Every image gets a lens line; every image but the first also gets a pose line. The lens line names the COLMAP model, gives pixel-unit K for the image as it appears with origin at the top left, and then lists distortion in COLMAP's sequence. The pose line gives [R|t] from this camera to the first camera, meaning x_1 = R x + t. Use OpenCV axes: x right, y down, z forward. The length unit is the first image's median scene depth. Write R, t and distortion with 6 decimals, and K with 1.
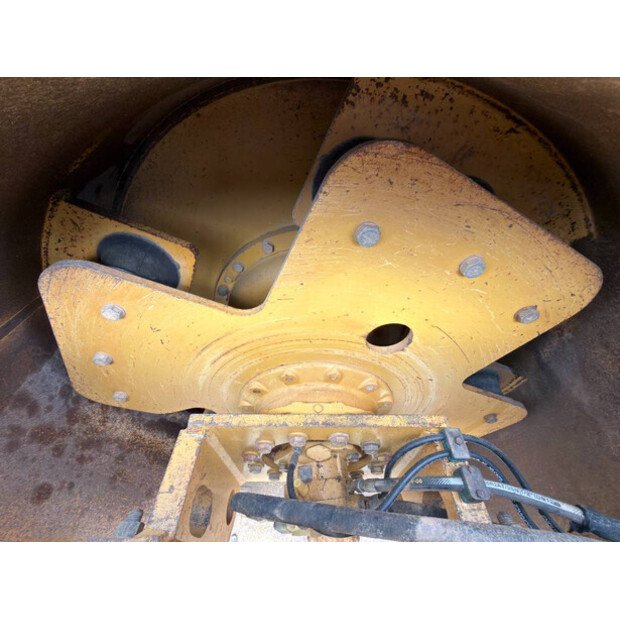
lens RADIAL K [[248.9, 0, 308.9], [0, 248.9, 310.8], [0, 0, 1]] dist [-0.000517, -0.000240]
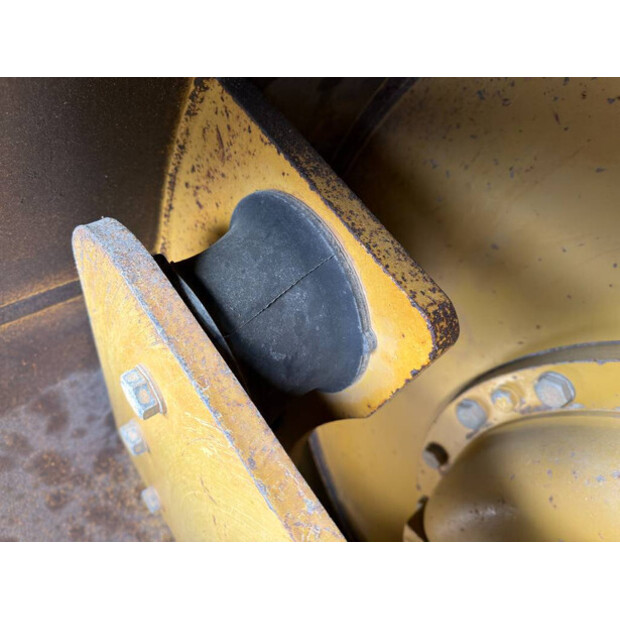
lens RADIAL K [[440.4, 0, 309.9], [0, 440.4, 309.3], [0, 0, 1]] dist [-0.004537, -0.003111]
pose [[0.644625, 0.448010, -0.619472, -0.251843], [-0.503779, 0.858416, 0.096583, -0.217346], [0.575035, 0.249818, 0.779054, 0.507260]]
